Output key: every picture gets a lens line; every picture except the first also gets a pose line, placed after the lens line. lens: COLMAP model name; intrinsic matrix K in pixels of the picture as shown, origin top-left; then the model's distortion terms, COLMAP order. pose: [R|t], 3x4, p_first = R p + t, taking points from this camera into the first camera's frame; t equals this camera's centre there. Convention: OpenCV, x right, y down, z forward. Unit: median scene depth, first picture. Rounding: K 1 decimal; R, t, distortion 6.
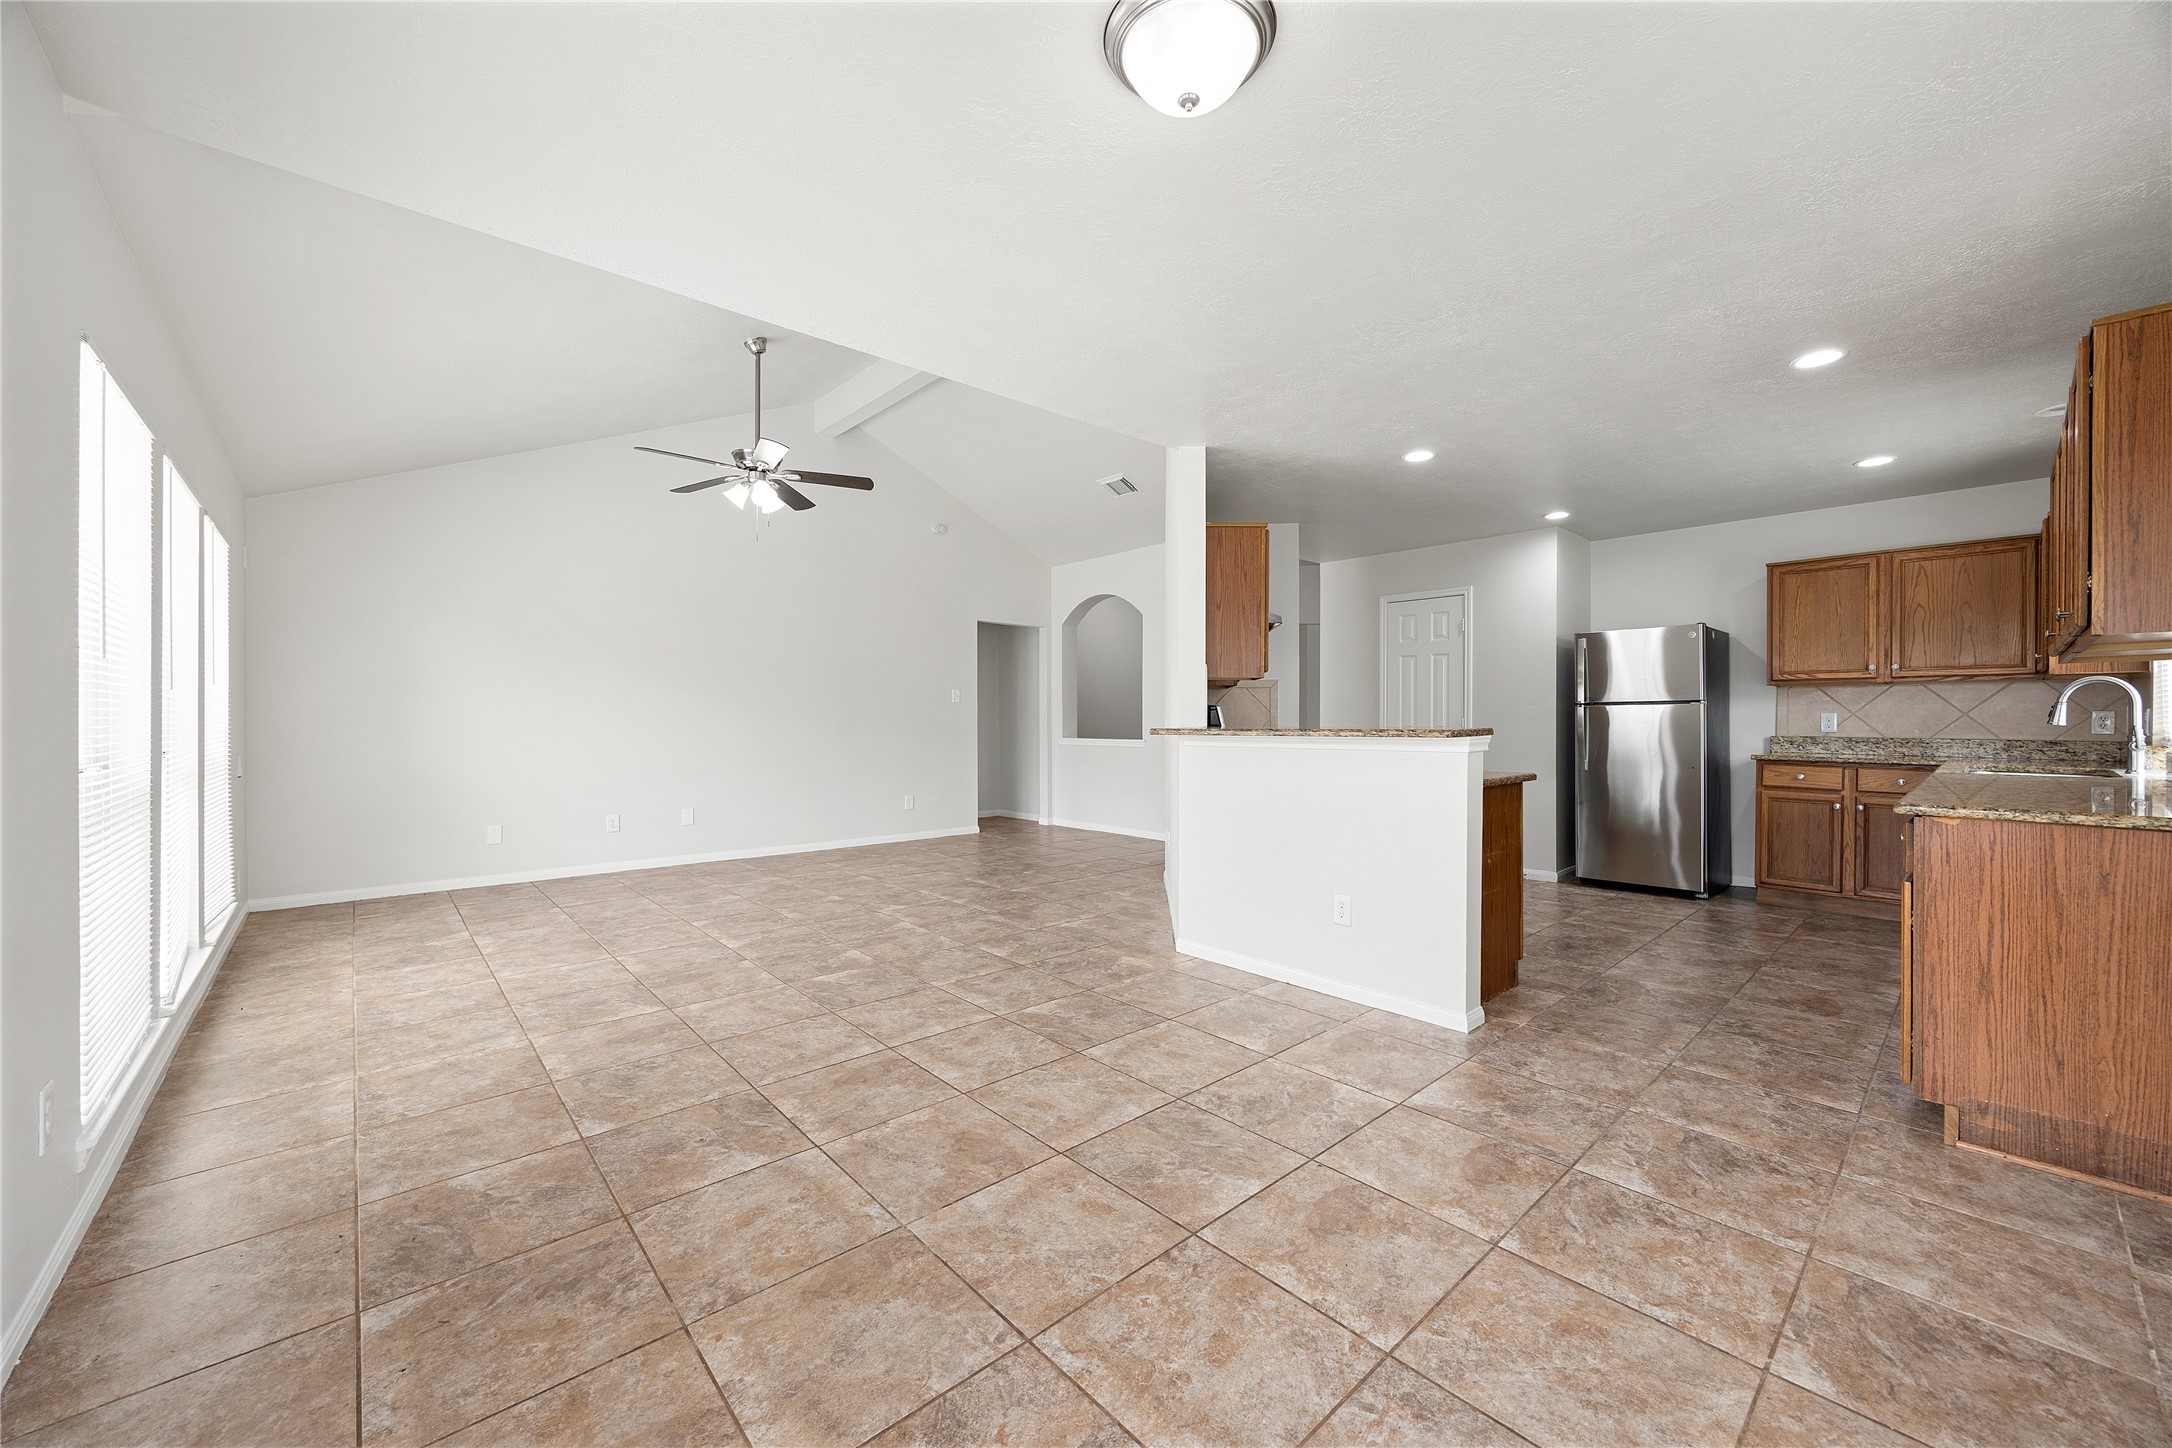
lens RADIAL K [[825.8, 0, 1091.4], [0, 825.8, 721.9], [0, 0, 1]] dist [-0.000481, -0.000074]
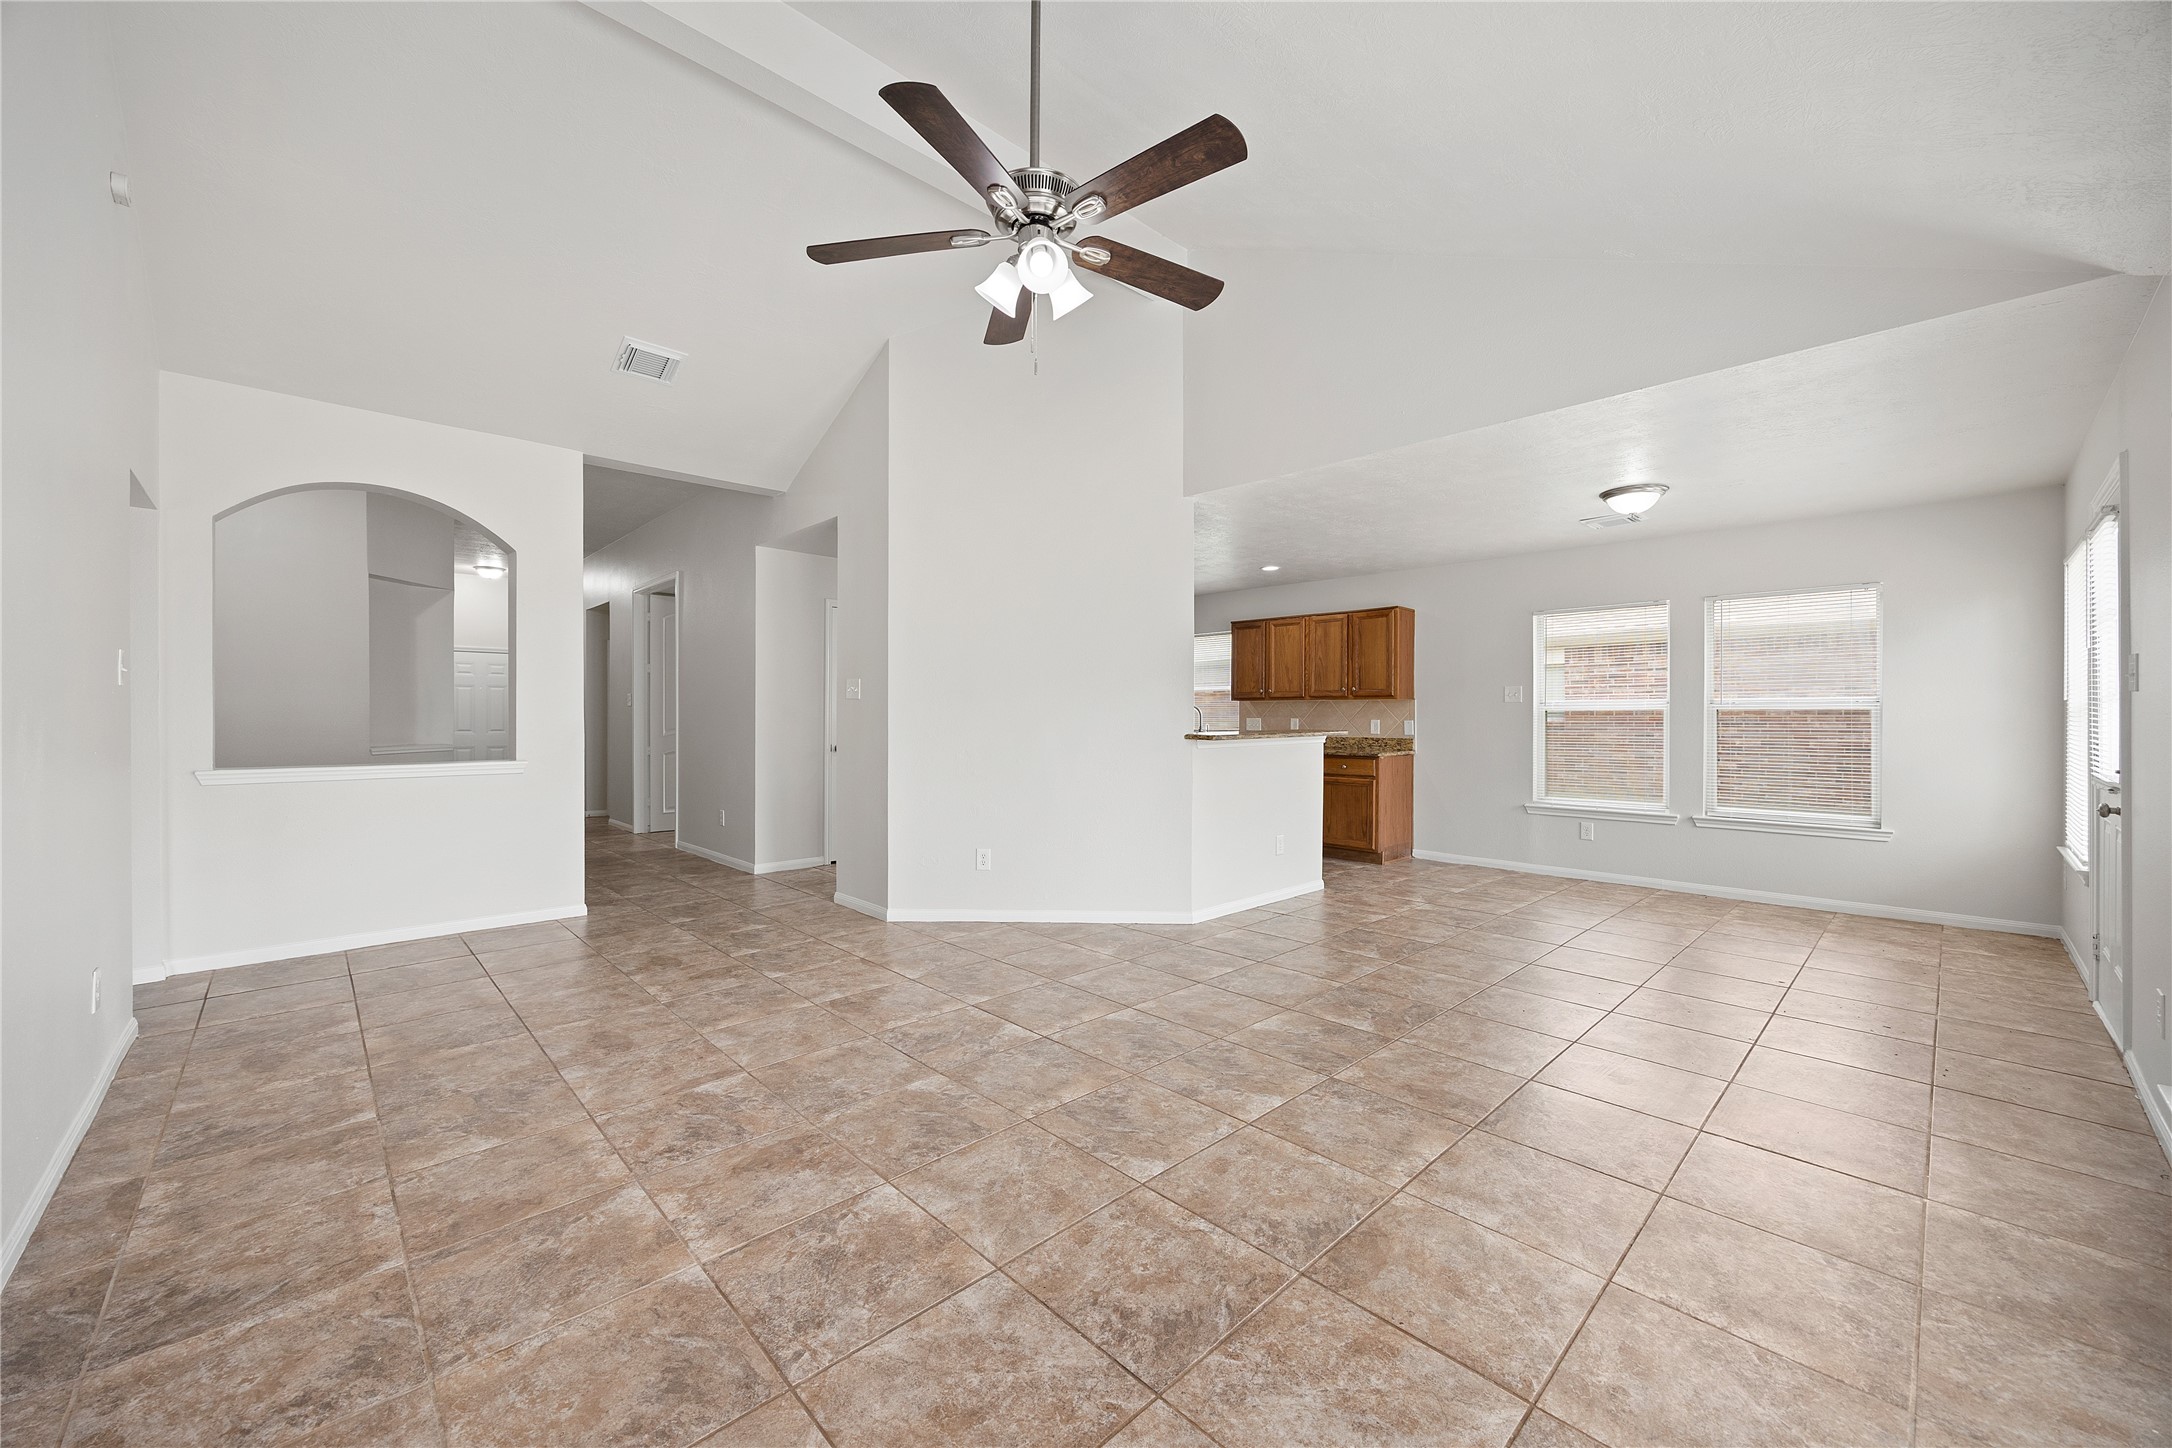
lens RADIAL K [[825.8, 0, 1091.4], [0, 825.8, 721.9], [0, 0, 1]] dist [-0.000481, -0.000074]
pose [[-0.031326, -0.007392, 0.999482, -0.985840], [0.002980, 0.999968, 0.007489, -0.018187], [-0.999505, 0.003213, -0.031303, 1.087362]]
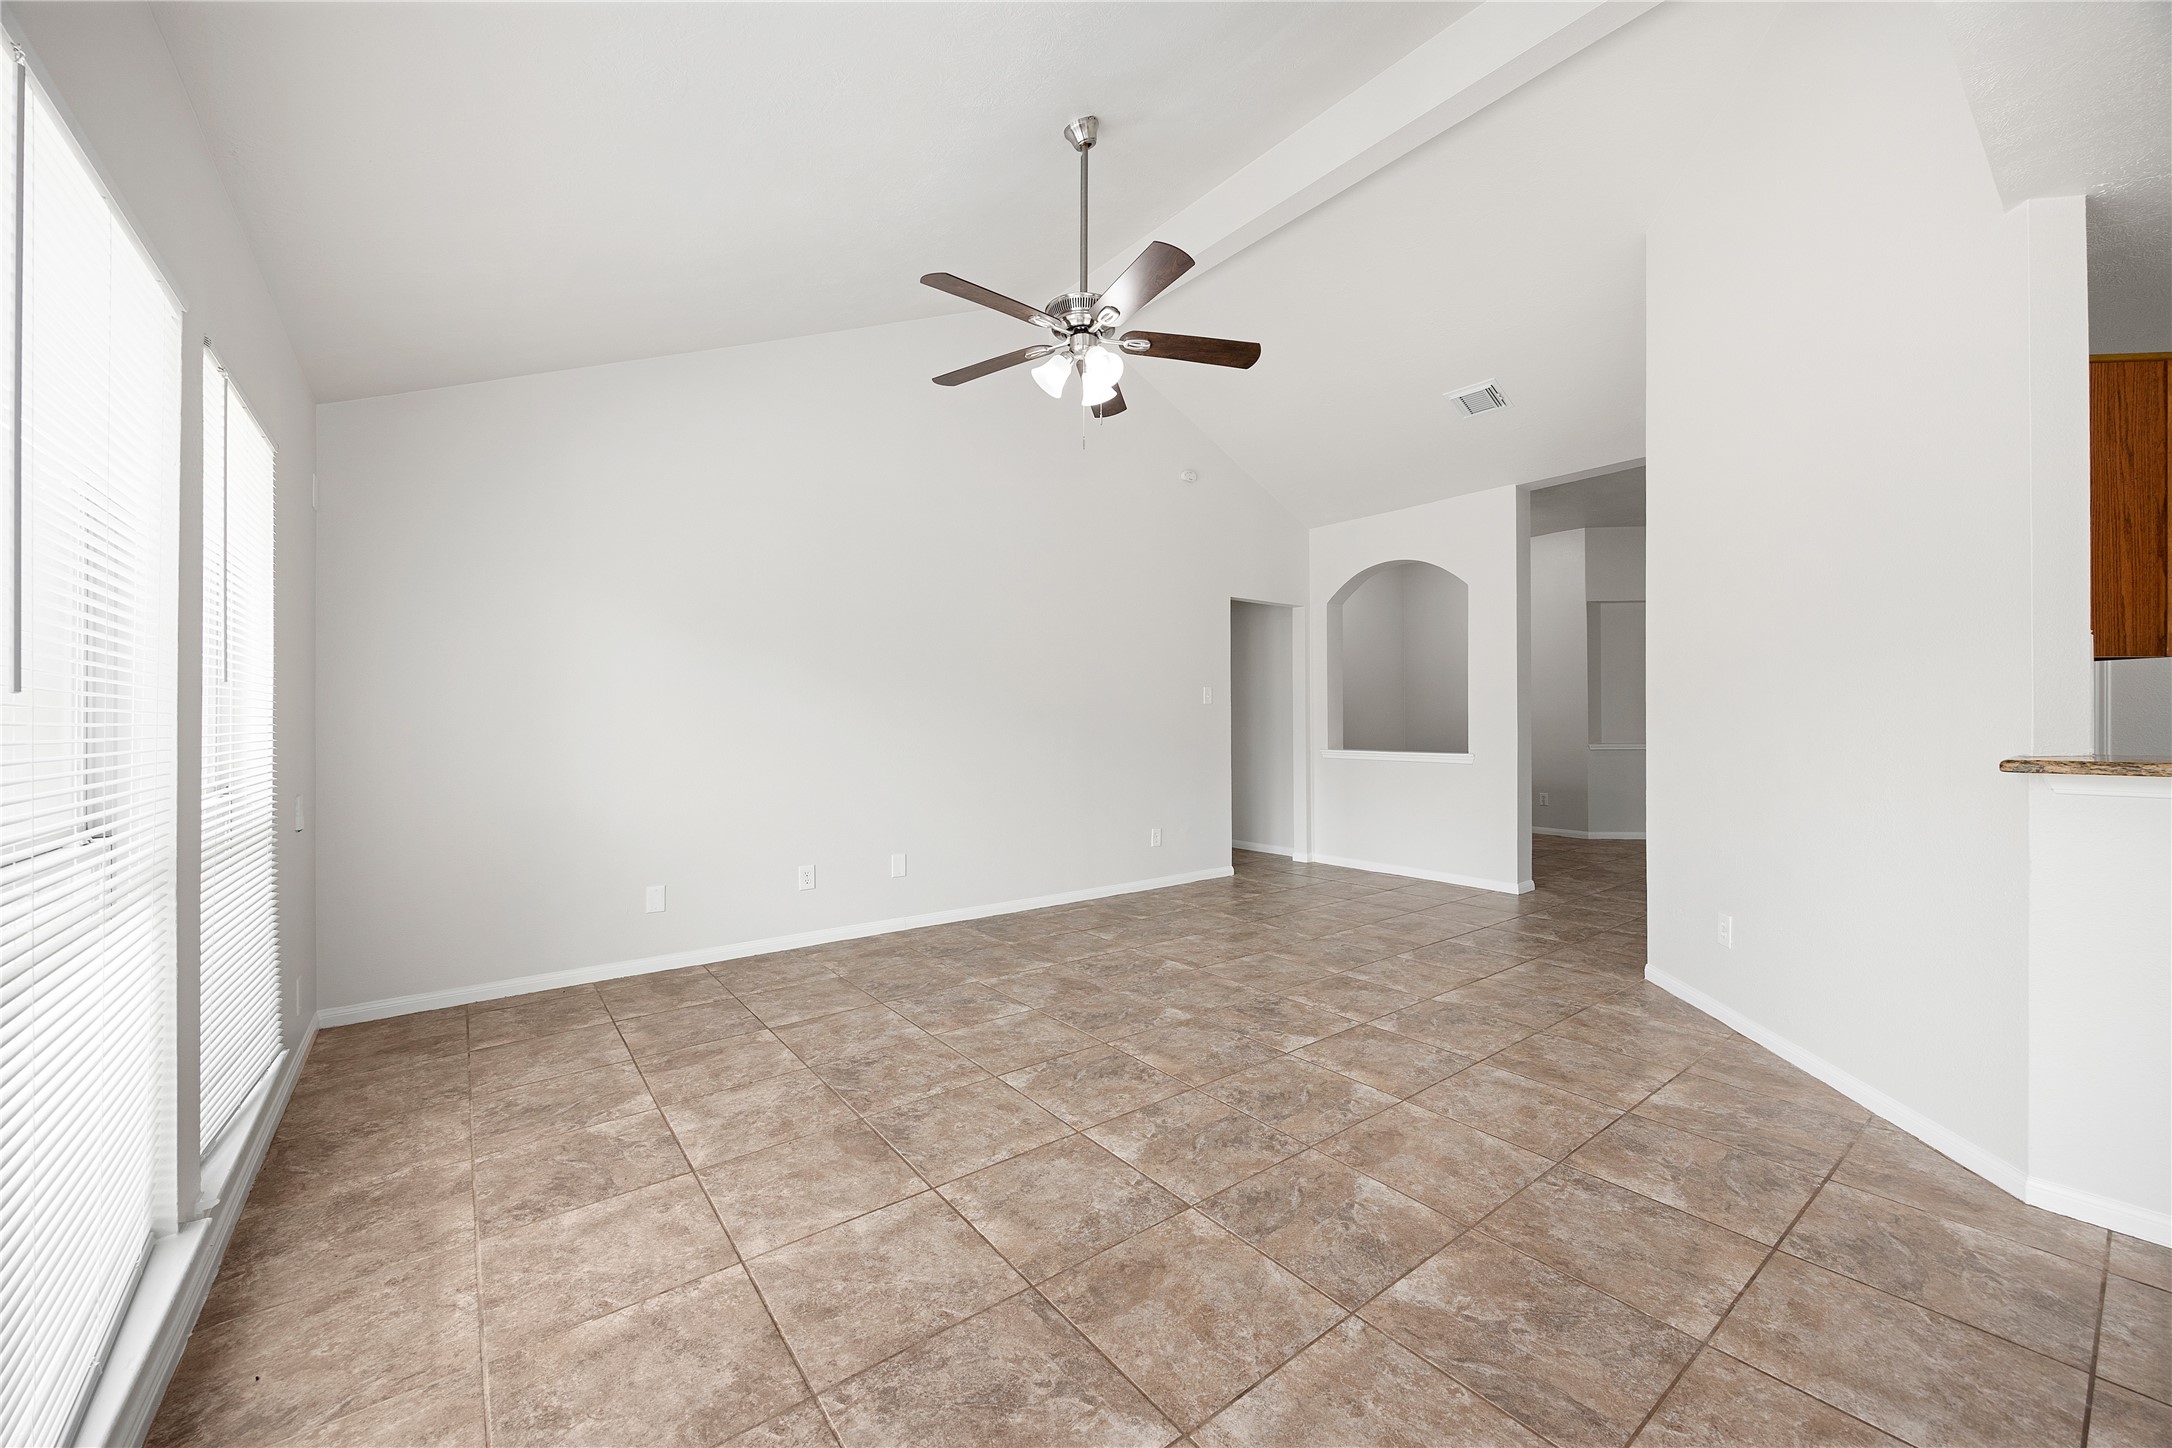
lens RADIAL K [[833.6, 0, 1098.3], [0, 833.6, 714.5], [0, 0, 1]] dist [-0.001562, 0.000037]
pose [[0.997410, -0.004100, -0.071810, -0.386984], [0.003458, 0.999953, -0.009058, -0.014187], [0.071844, 0.008786, 0.997377, 0.418864]]
